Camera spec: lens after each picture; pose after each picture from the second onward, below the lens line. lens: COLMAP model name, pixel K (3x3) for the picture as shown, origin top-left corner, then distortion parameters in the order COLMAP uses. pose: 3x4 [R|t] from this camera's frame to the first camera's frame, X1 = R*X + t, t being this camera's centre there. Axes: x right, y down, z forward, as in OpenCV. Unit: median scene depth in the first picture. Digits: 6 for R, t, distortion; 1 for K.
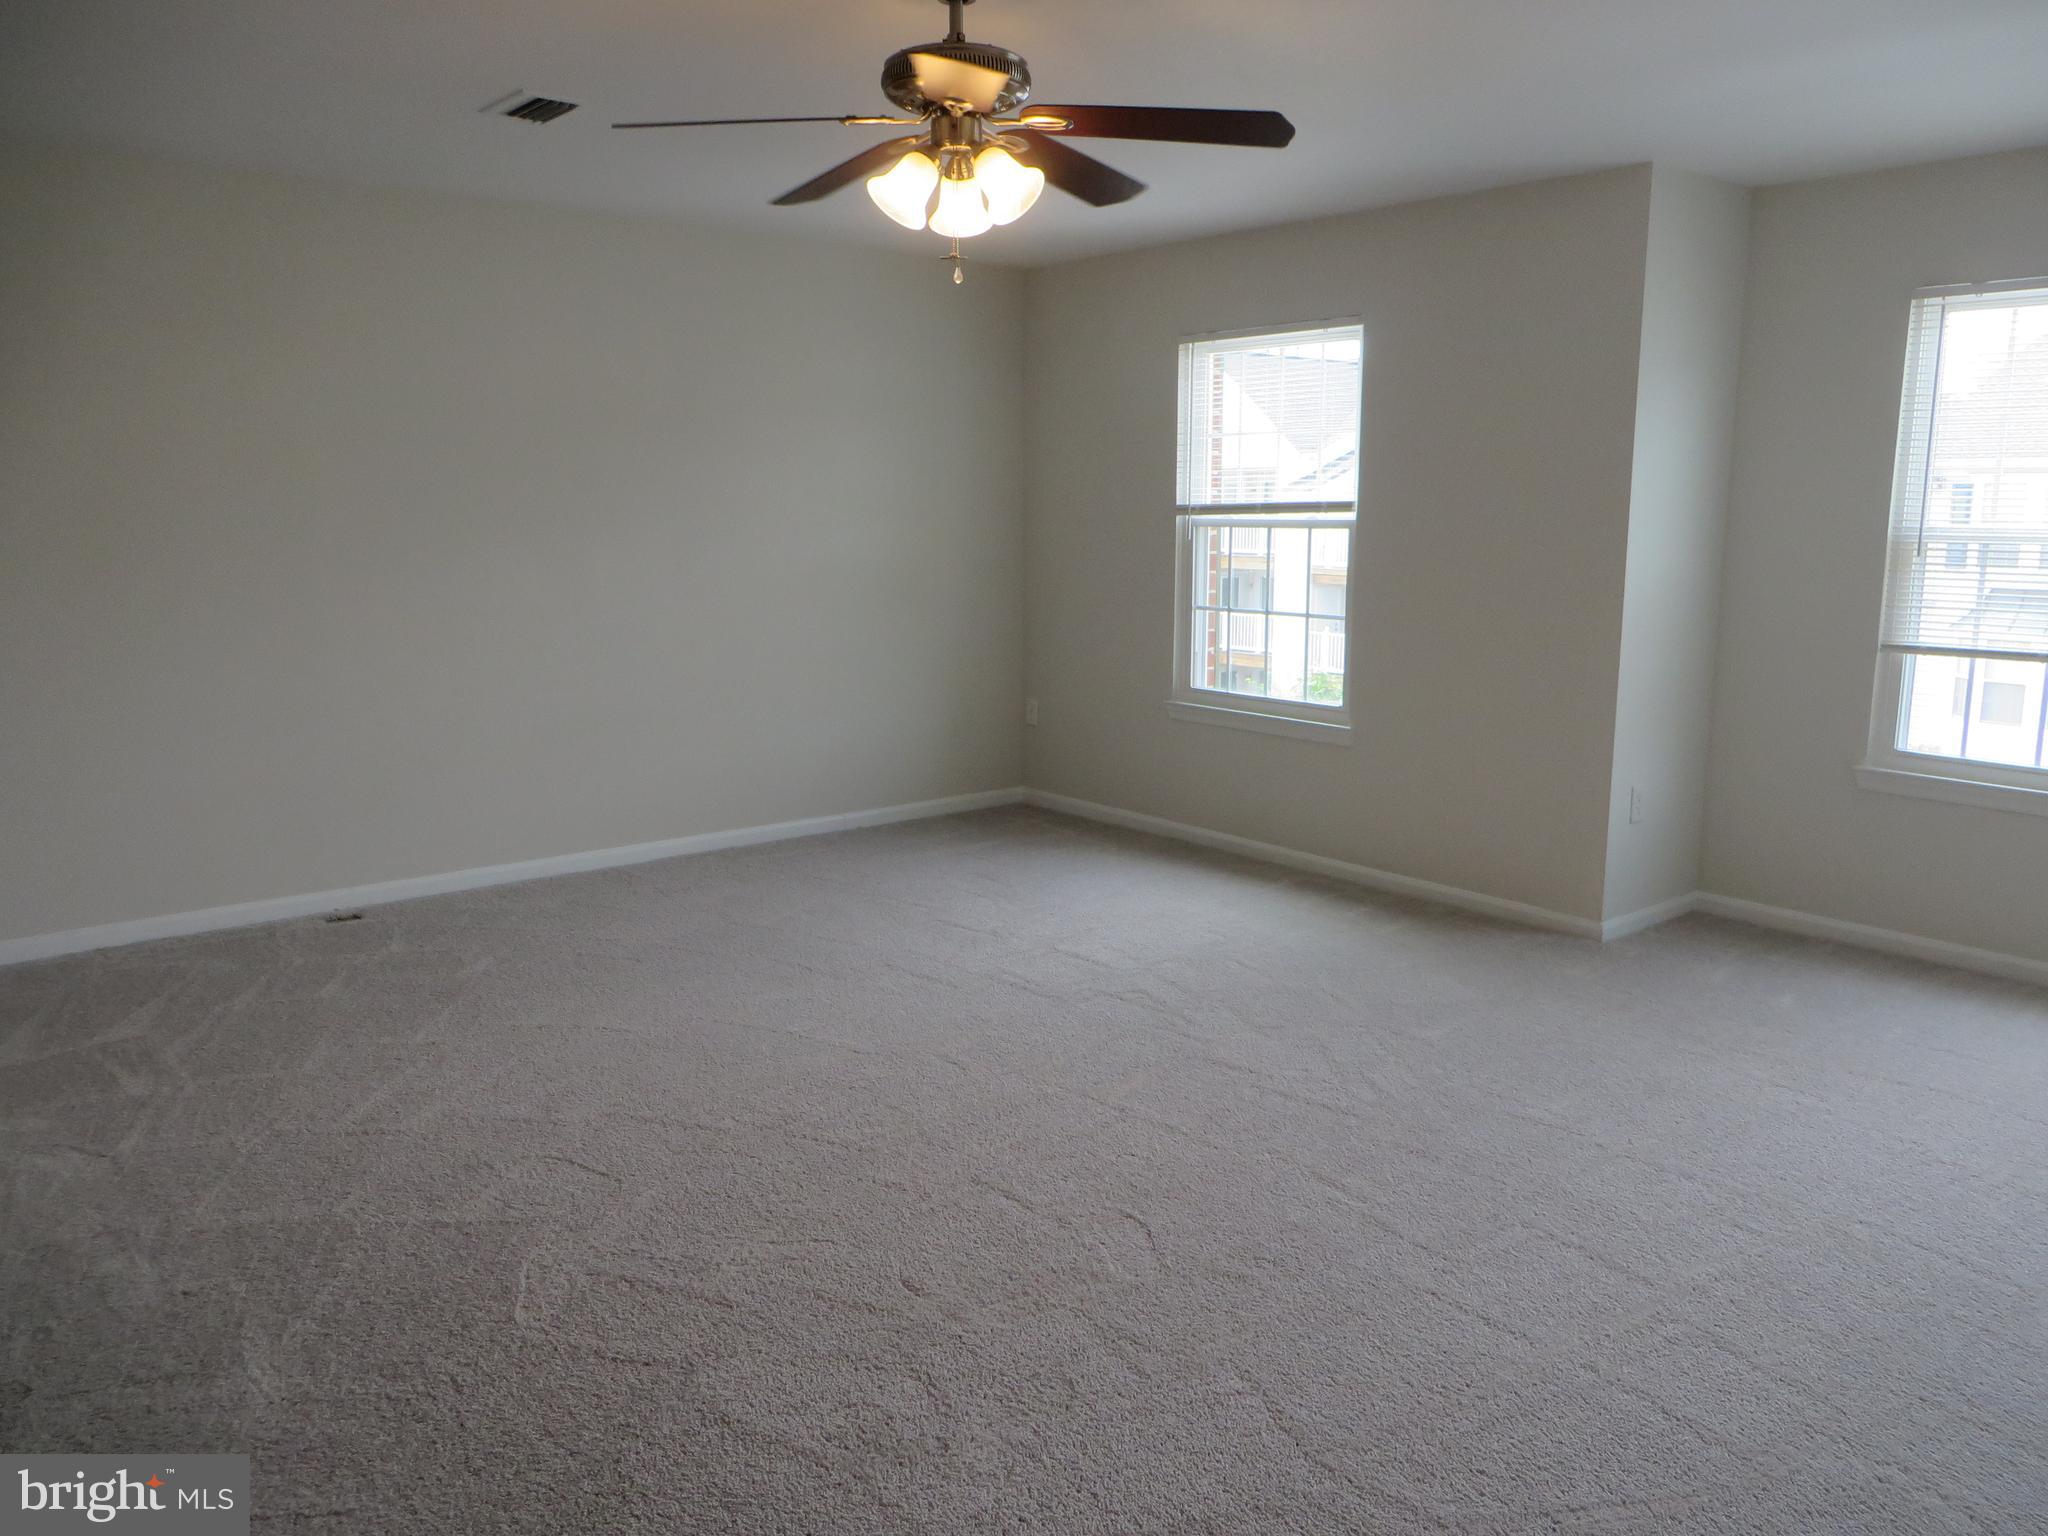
lens RADIAL K [[1551.2, 0, 1039.4], [0, 1551.2, 762.0], [0, 0, 1]] dist [-0.007950, 0.011925]
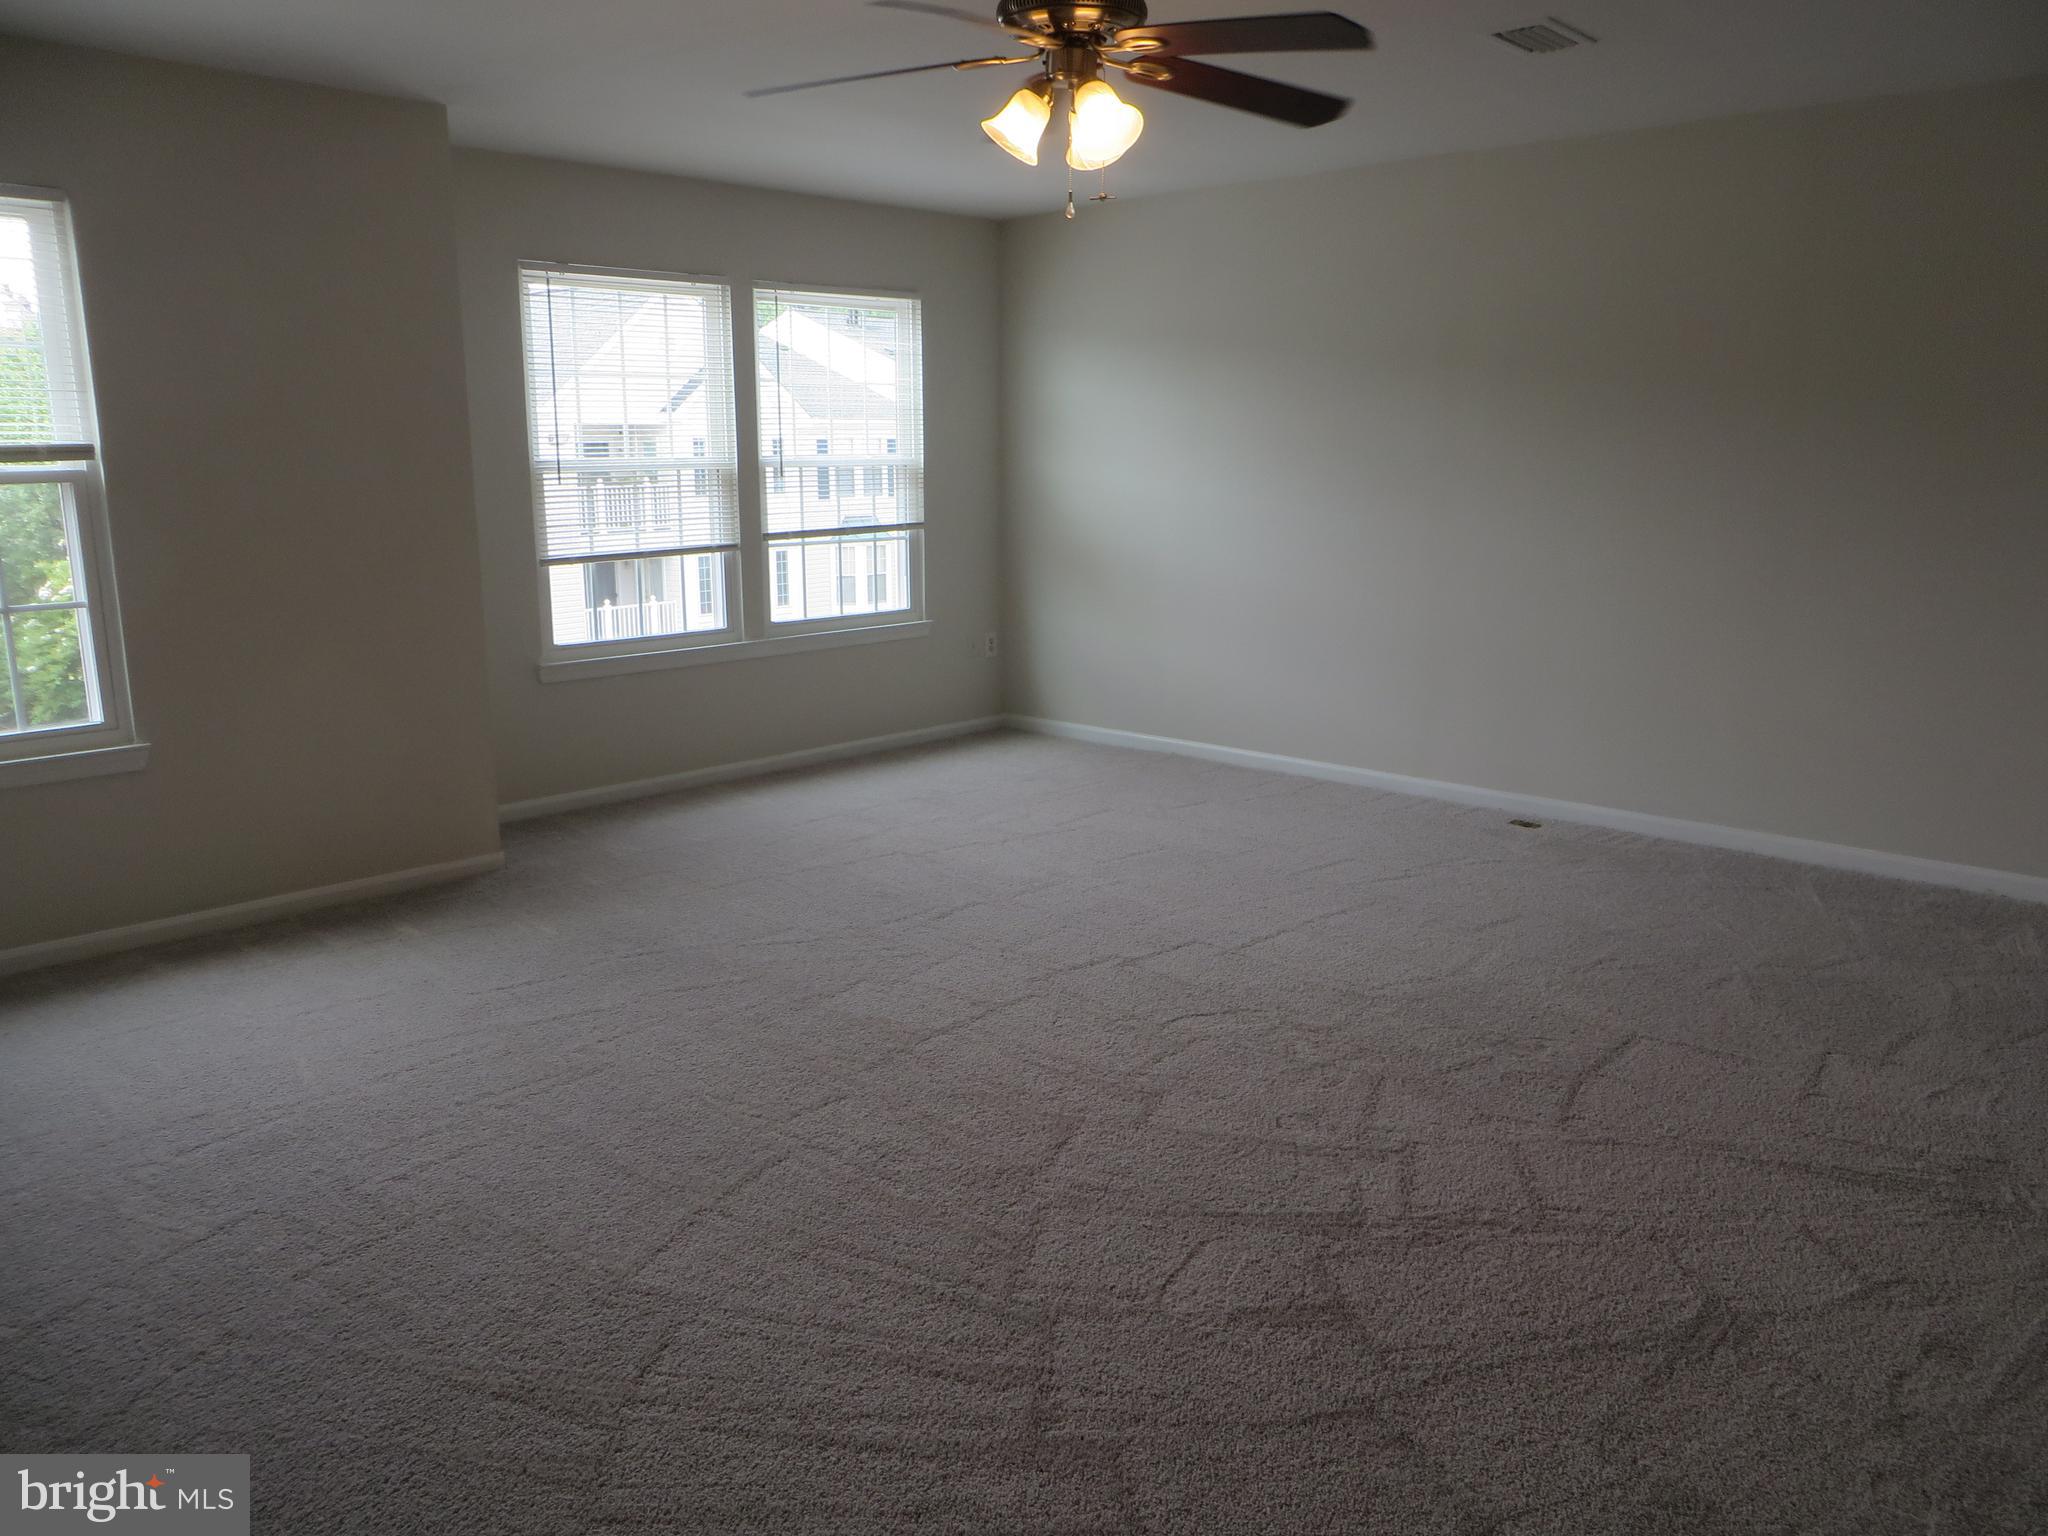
lens RADIAL K [[1513.0, 0, 1024.0], [0, 1513.0, 768.0], [0, 0, 1]] dist [-0.019776, 0.014283]
pose [[-0.090910, -0.208531, 0.973782, -0.607344], [0.183244, 0.957631, 0.222179, -0.103834], [-0.978855, 0.198638, -0.048846, 0.665700]]
